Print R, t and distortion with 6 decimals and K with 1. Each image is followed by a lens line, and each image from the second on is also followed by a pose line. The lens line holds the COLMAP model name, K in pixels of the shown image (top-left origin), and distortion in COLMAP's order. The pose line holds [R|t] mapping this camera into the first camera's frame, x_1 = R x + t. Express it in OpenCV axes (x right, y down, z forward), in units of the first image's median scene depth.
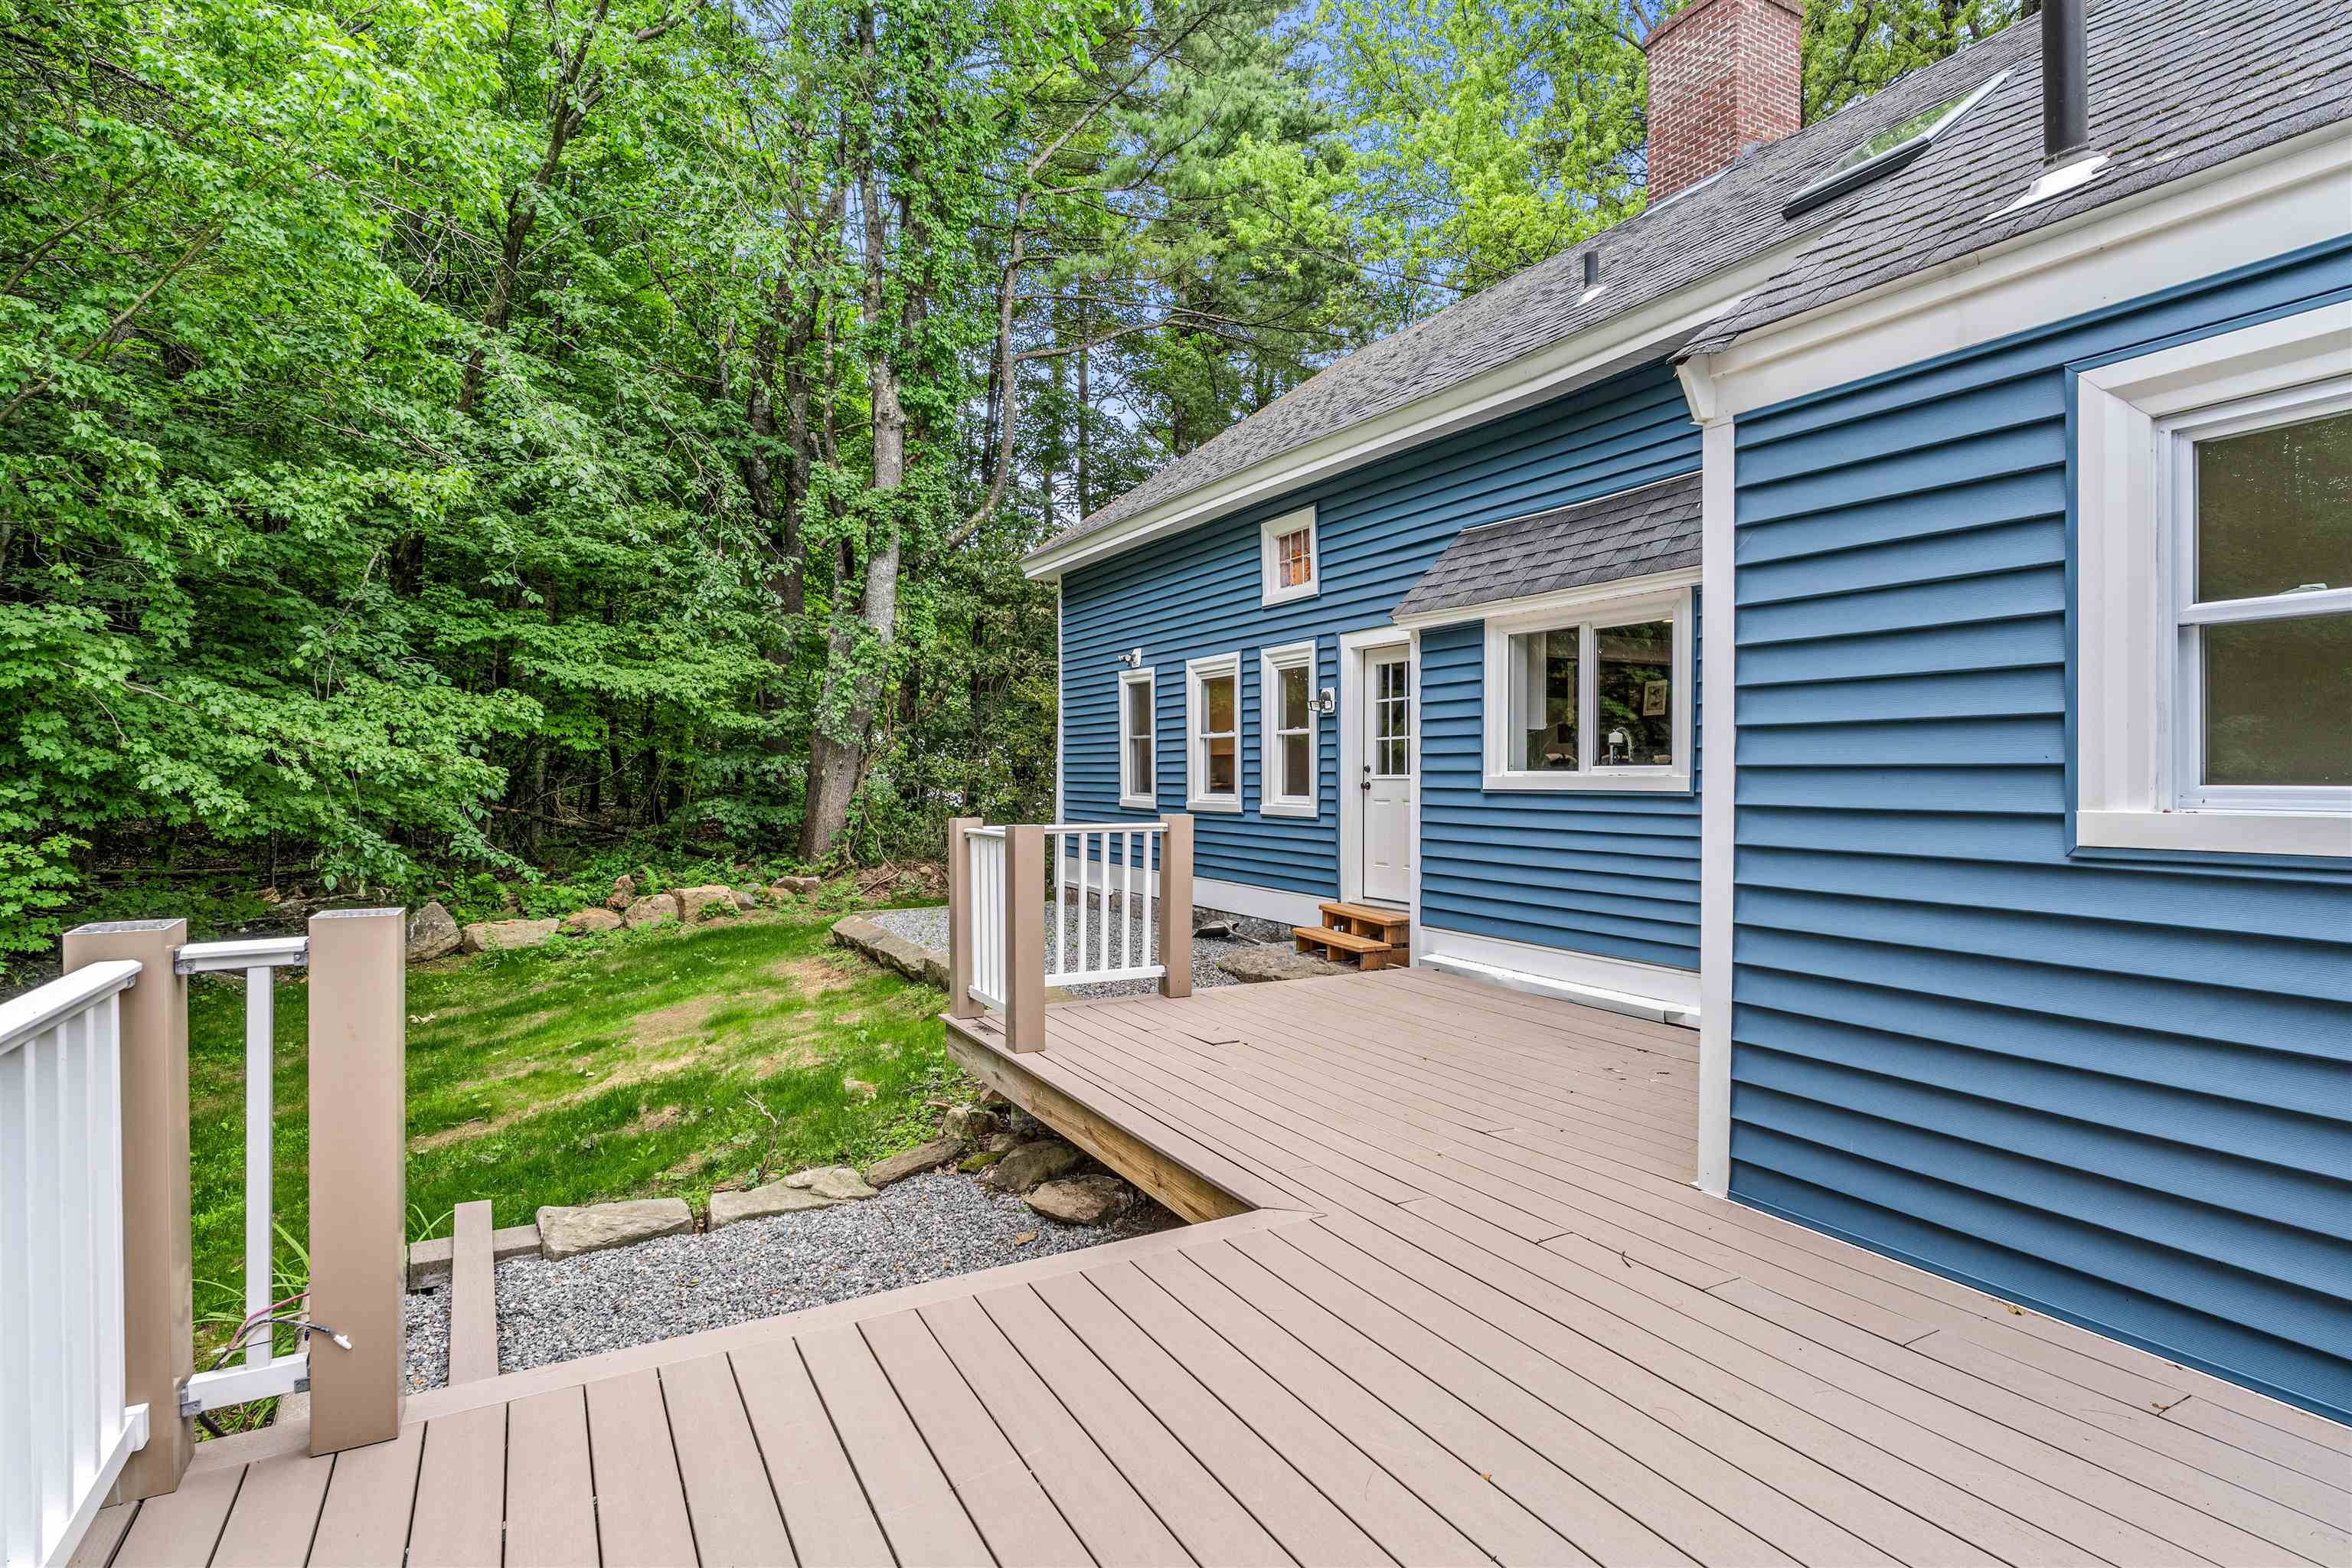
lens RADIAL K [[1214.0, 0, 1176.0], [0, 1214.0, 784.0], [0, 0, 1]] dist [0.004532, 0.000110]
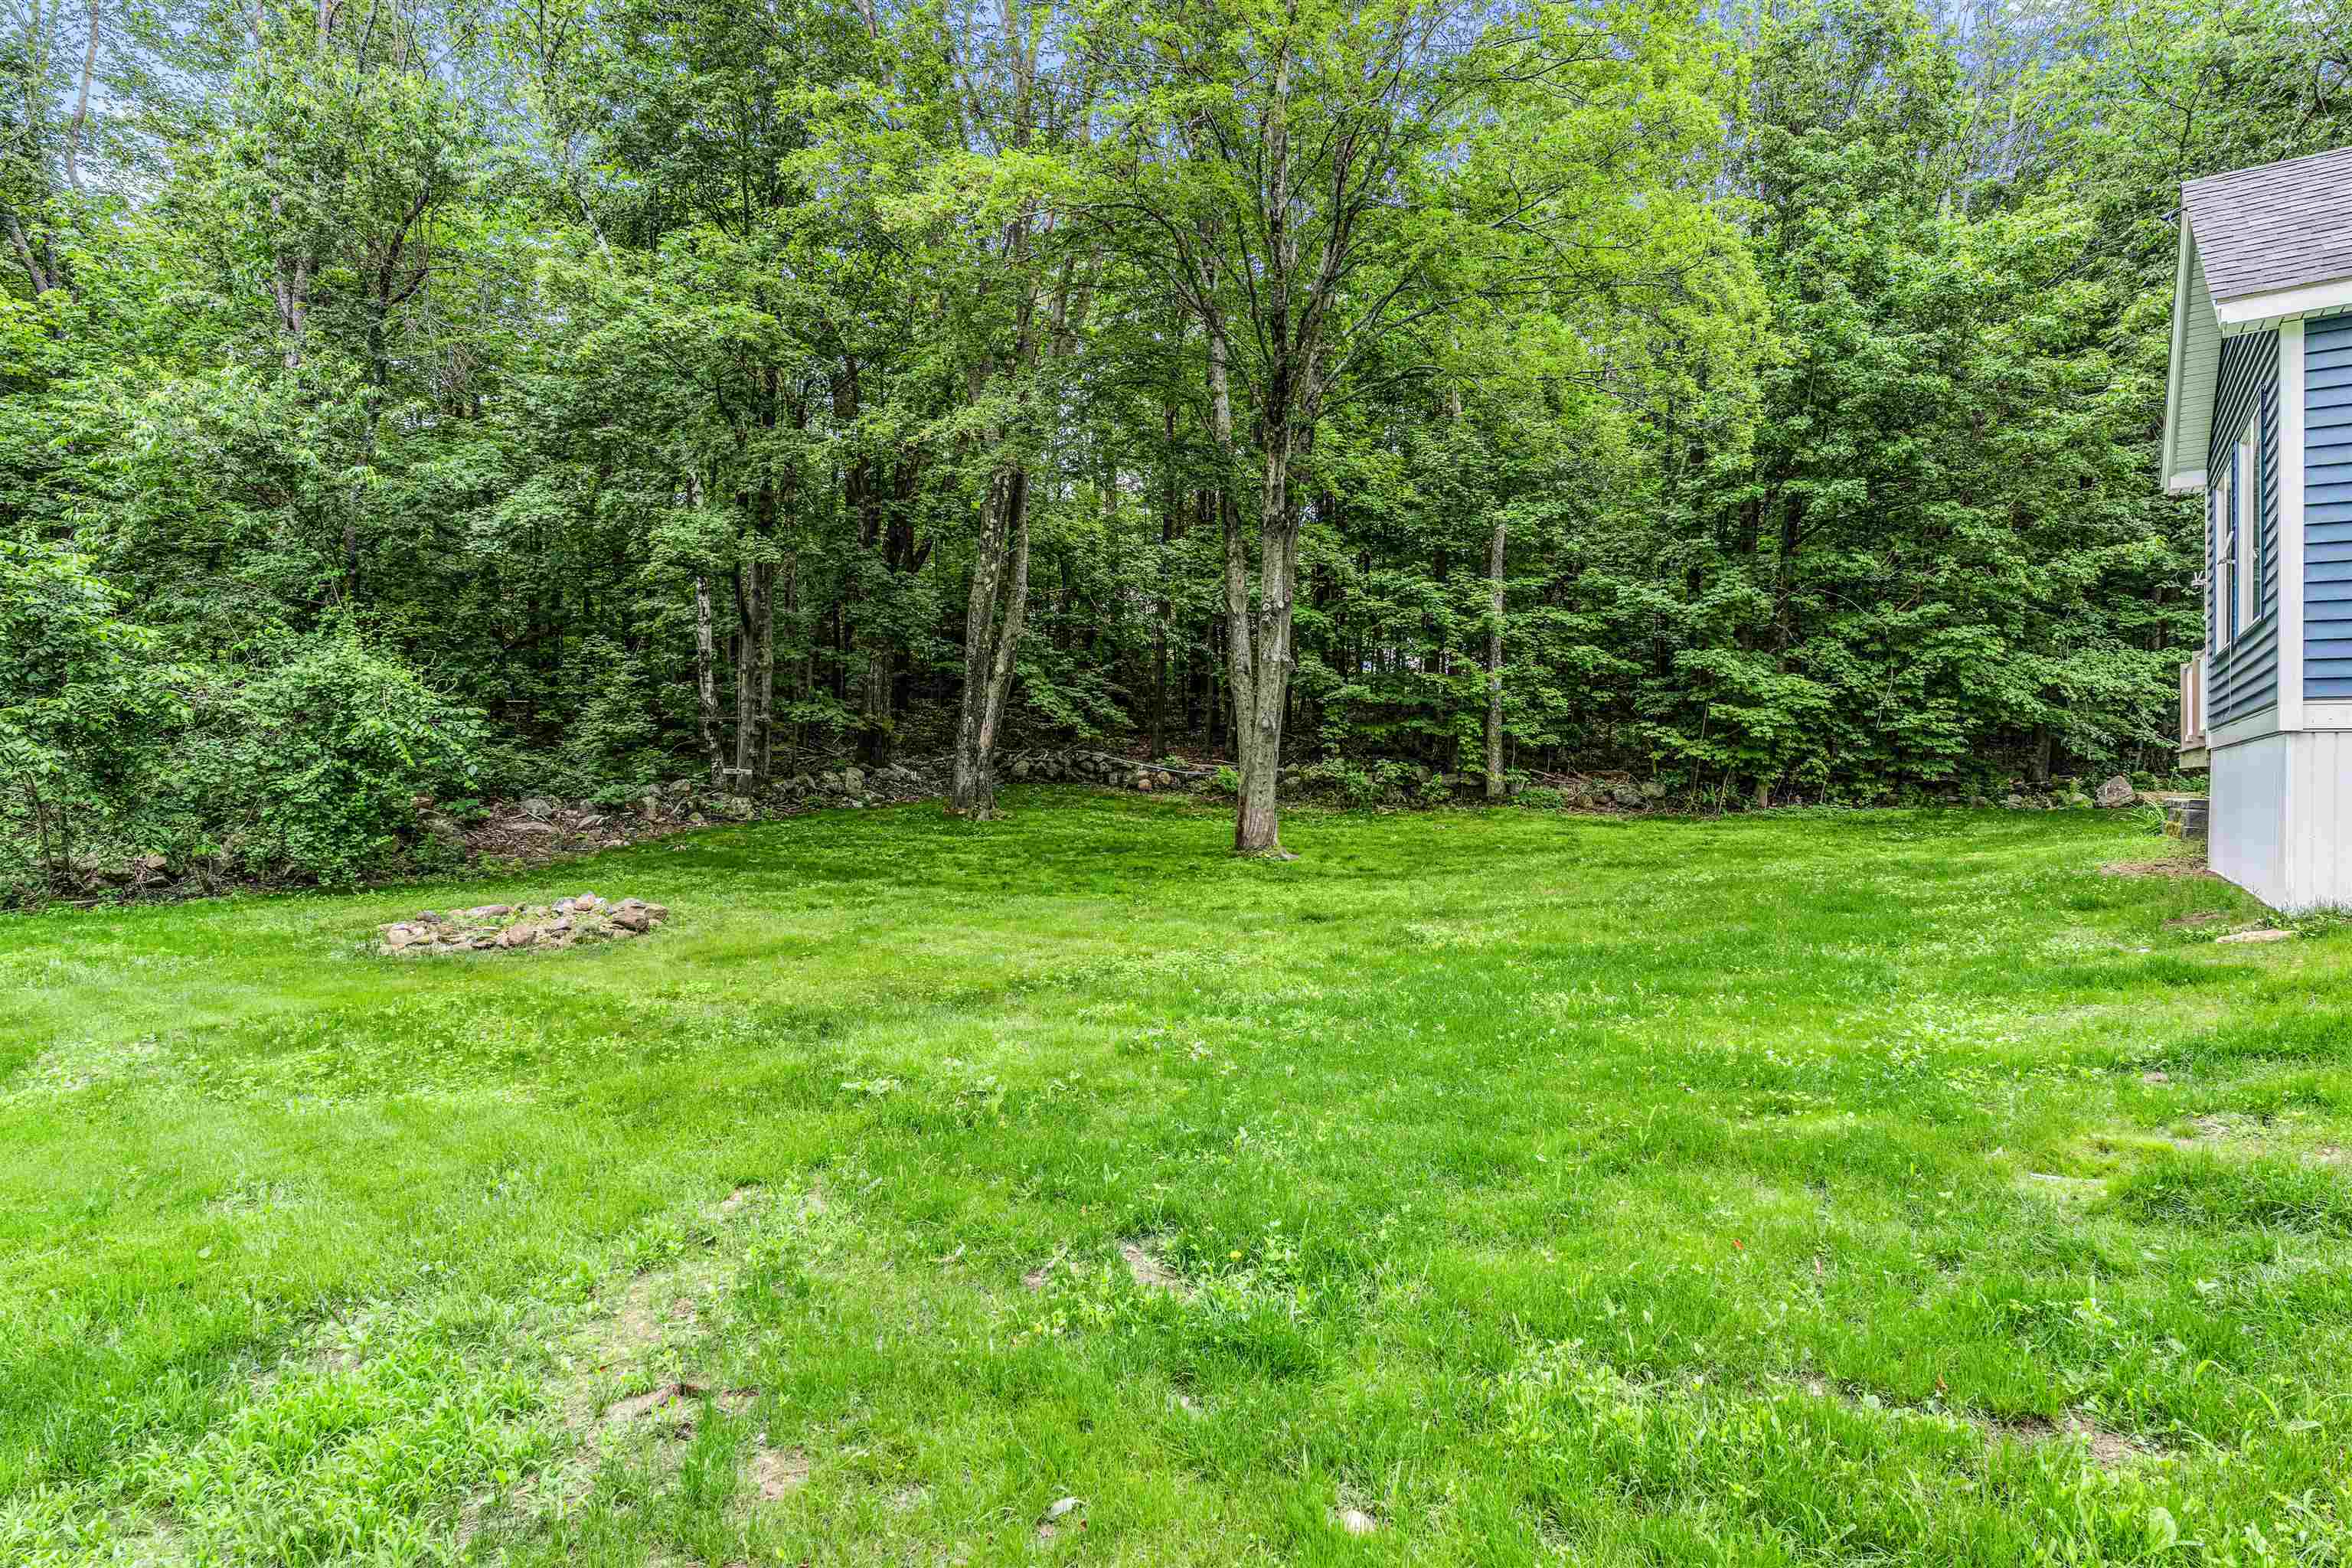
lens RADIAL K [[1214.0, 0, 1176.0], [0, 1214.0, 784.0], [0, 0, 1]] dist [0.004532, 0.000110]
pose [[0.422095, 0.003902, -0.906543, 0.538010], [-0.008621, 0.999963, 0.000291, 0.158725], [0.906511, 0.007692, 0.422112, -1.284968]]
